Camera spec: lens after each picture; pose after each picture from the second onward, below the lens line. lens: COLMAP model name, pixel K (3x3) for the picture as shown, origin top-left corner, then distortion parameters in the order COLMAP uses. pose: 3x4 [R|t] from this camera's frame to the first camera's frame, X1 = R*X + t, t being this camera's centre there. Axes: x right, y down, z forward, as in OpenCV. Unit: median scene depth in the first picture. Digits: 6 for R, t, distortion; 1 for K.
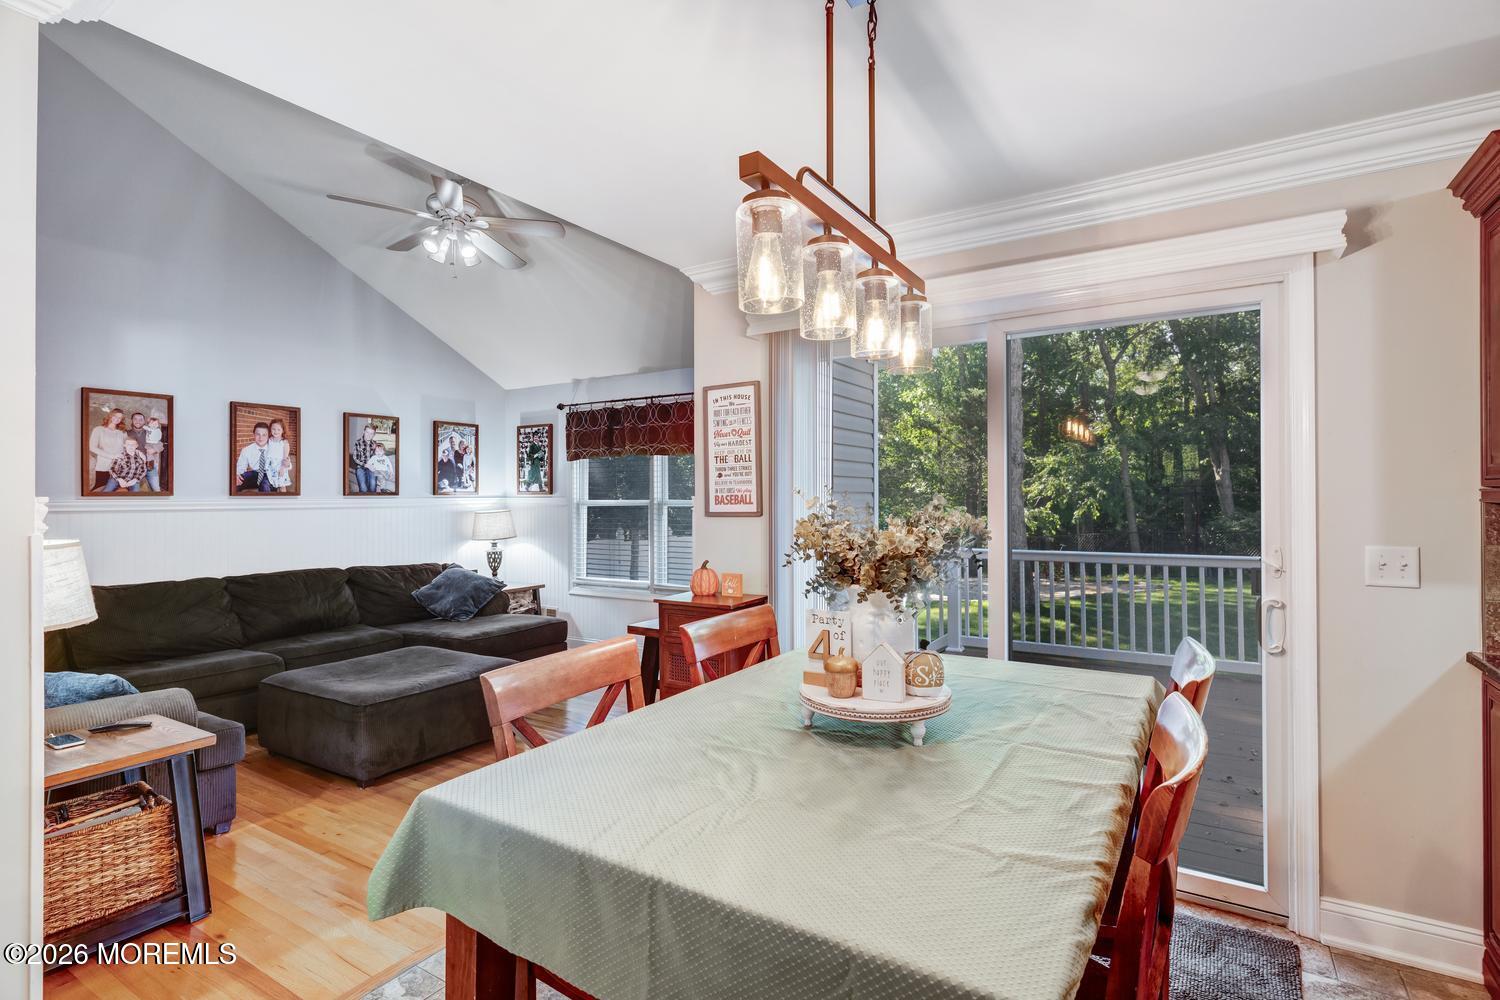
lens RADIAL K [[724.3, 0, 745.5], [0, 724.3, 495.1], [0, 0, 1]] dist [0.004472, 0.000793]
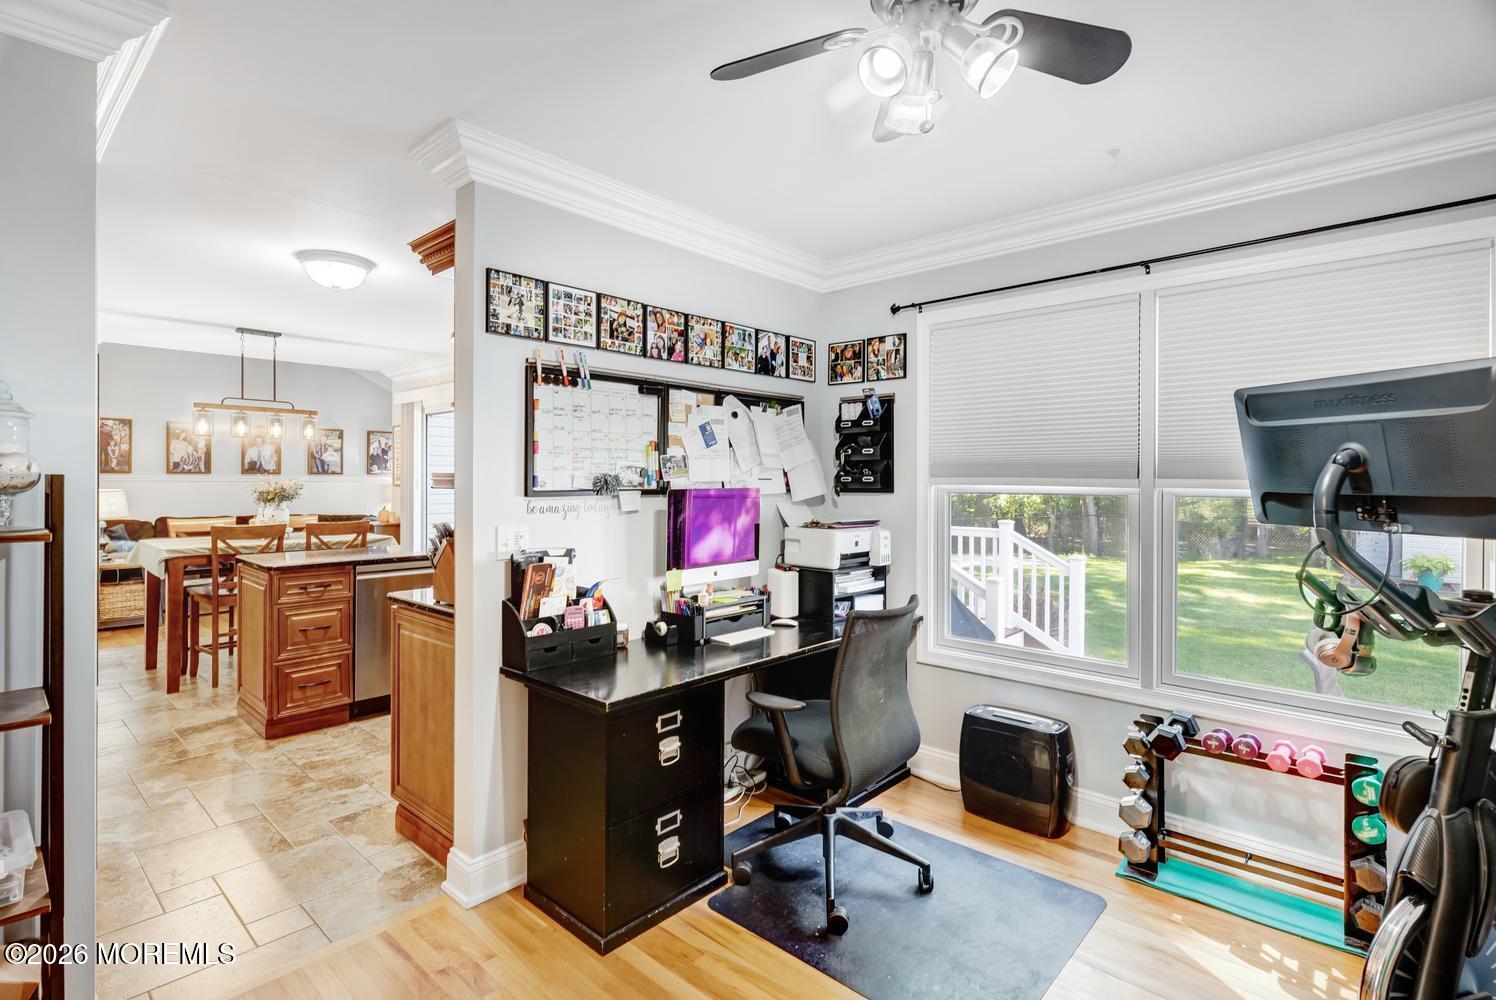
lens RADIAL K [[723.9, 0, 749.4], [0, 723.9, 486.9], [0, 0, 1]] dist [-0.001833, -0.000127]
pose [[0.984535, 0.011864, -0.174786, 0.812462], [-0.009242, 0.999832, 0.015806, -0.007120], [0.174944, -0.013946, 0.984480, -0.552921]]
